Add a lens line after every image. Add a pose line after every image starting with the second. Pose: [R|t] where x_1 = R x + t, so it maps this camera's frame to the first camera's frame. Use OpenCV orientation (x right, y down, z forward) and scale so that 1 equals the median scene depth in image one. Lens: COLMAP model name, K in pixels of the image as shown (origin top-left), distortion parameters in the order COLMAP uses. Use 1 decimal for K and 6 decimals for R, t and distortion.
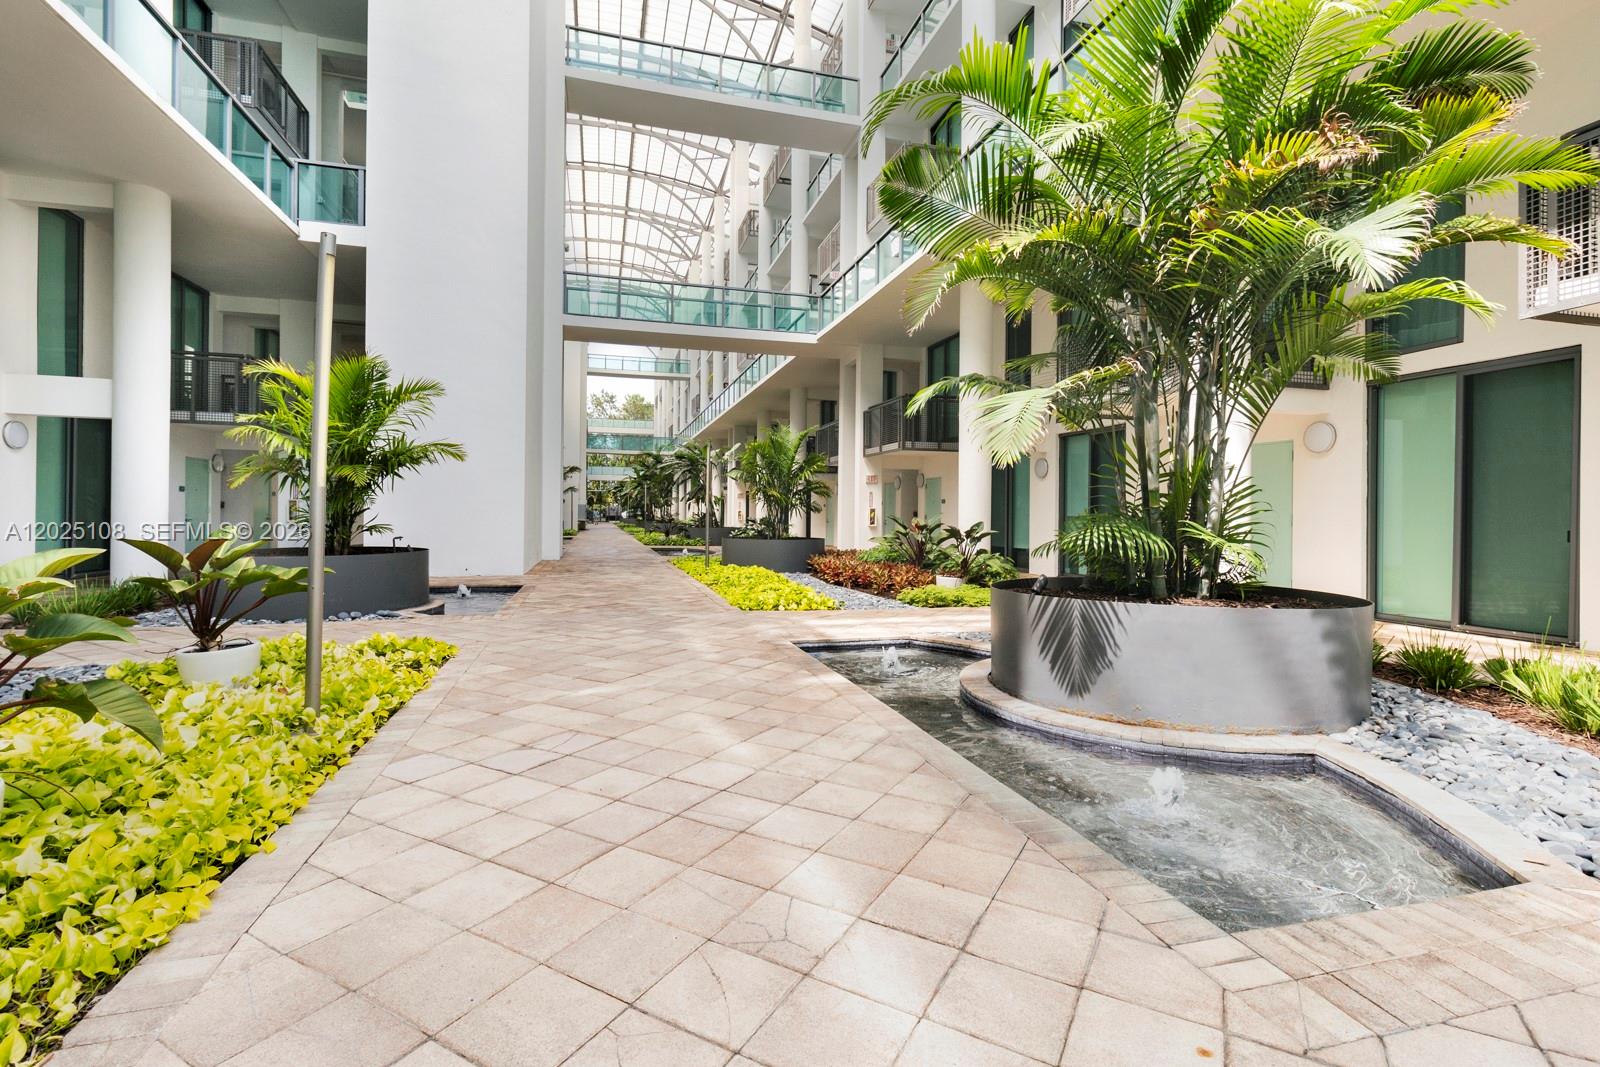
lens RADIAL K [[734.3, 0, 801.1], [0, 734.3, 522.1], [0, 0, 1]] dist [0.002602, 0.000384]
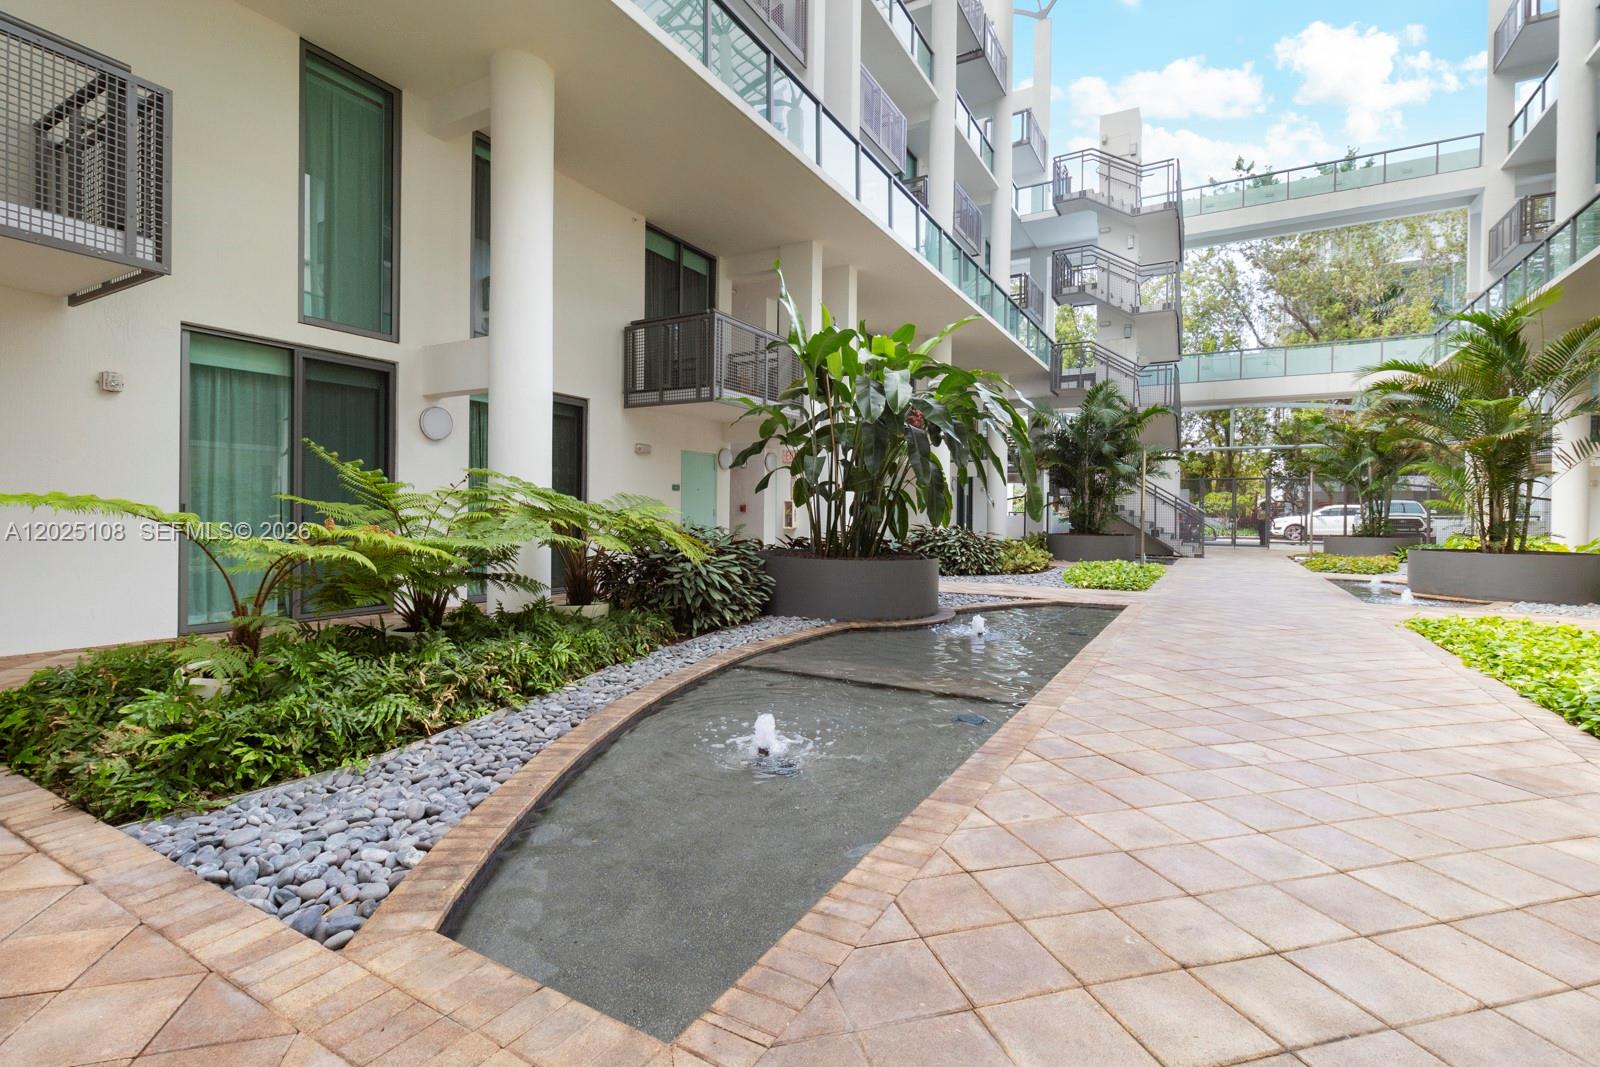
lens RADIAL K [[734.3, 0, 799.1], [0, 734.3, 525.0], [0, 0, 1]] dist [0.002602, 0.000384]
pose [[0.704492, 0.010832, -0.709629, -0.140287], [-0.012723, 0.999916, 0.002632, -0.006162], [0.709598, 0.007174, 0.704570, 0.503581]]
